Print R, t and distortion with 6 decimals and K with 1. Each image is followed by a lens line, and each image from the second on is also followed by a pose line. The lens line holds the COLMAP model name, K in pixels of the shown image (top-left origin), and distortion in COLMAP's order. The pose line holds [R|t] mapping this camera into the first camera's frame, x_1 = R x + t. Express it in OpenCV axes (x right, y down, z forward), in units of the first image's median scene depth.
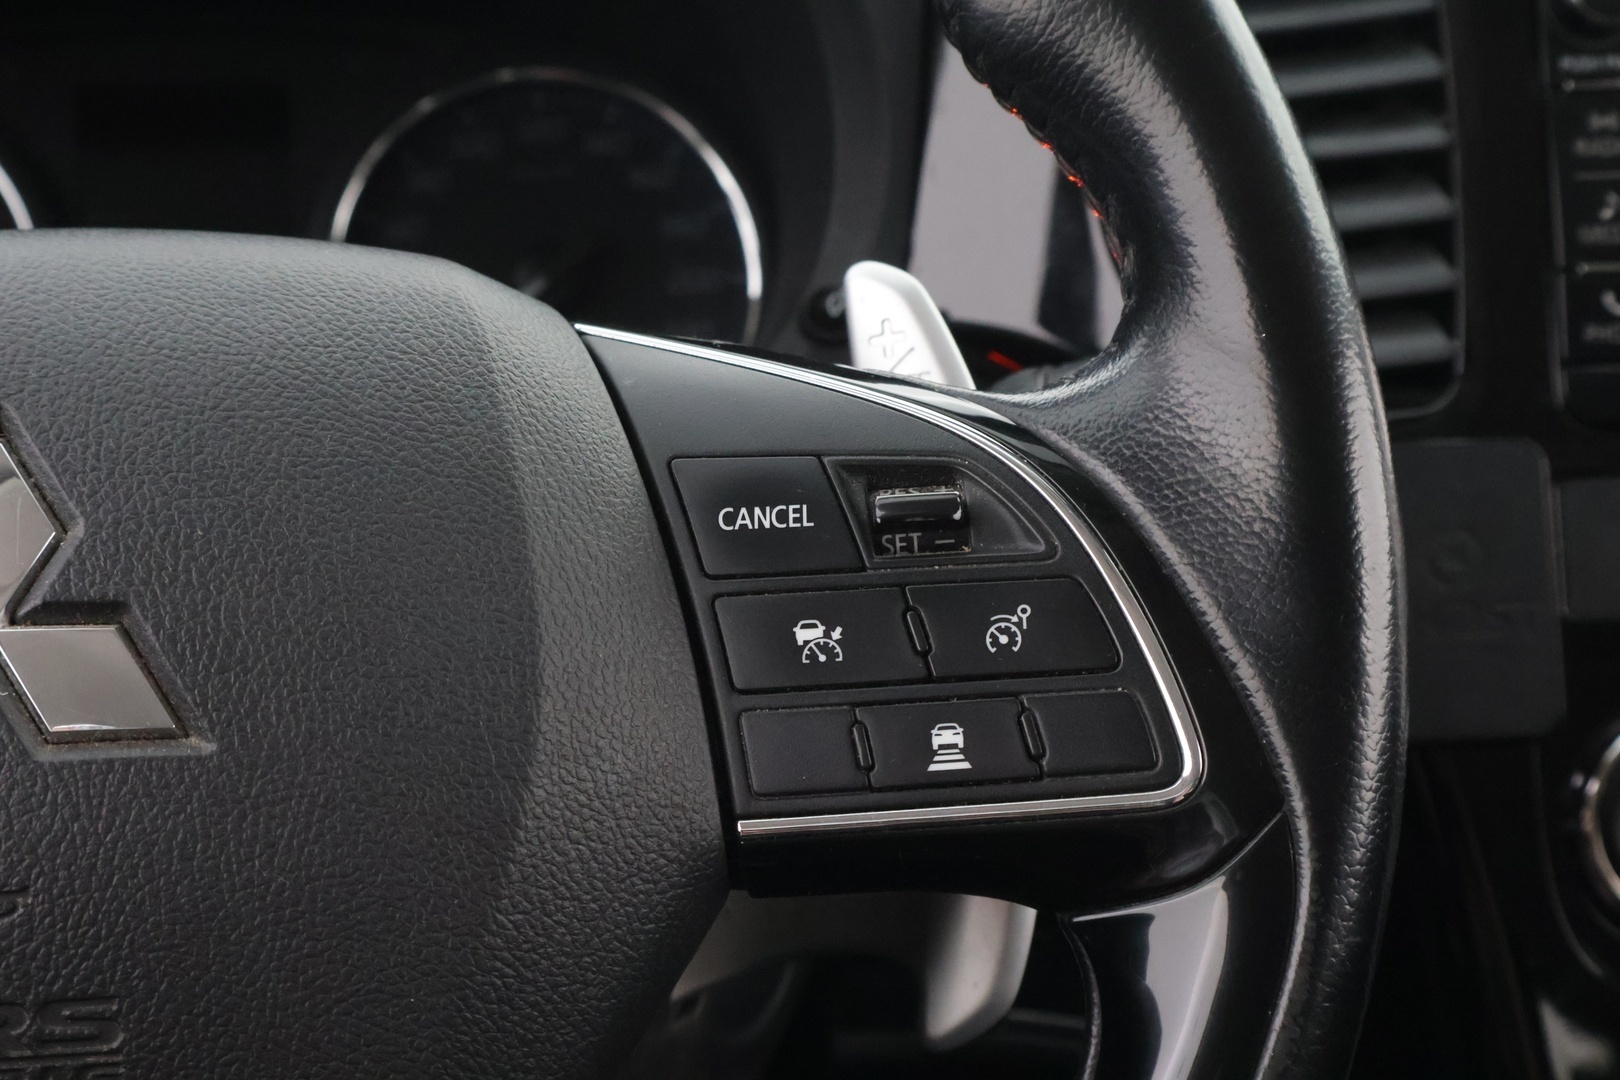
lens RADIAL K [[2517.8, 0, 810.0], [0, 2517.8, 540.0], [0, 0, 1]] dist [0.001089, 0.079809]
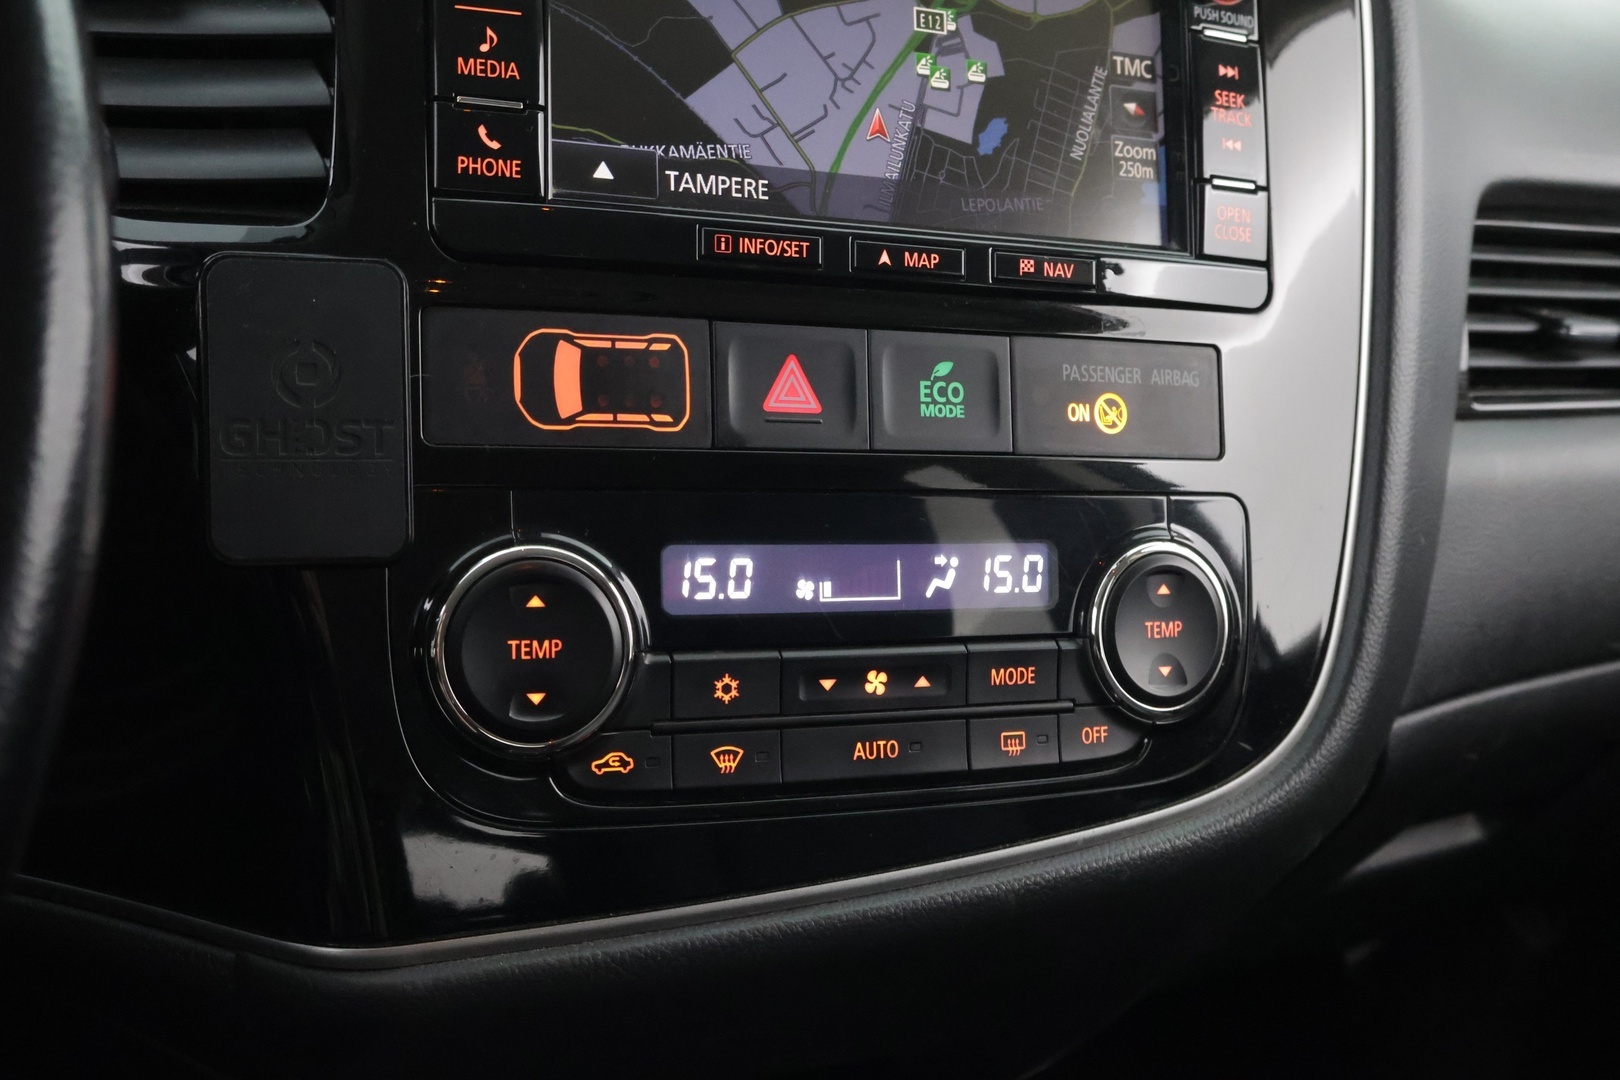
lens RADIAL K [[1889.6, 0, 810.0], [0, 1889.6, 540.0], [0, 0, 1]] dist [0.005851, 0.005856]
pose [[0.920675, 0.030308, 0.389150, 0.212764], [-0.046108, 0.998445, 0.031322, 0.054342], [-0.387596, -0.046781, 0.920642, 0.350247]]
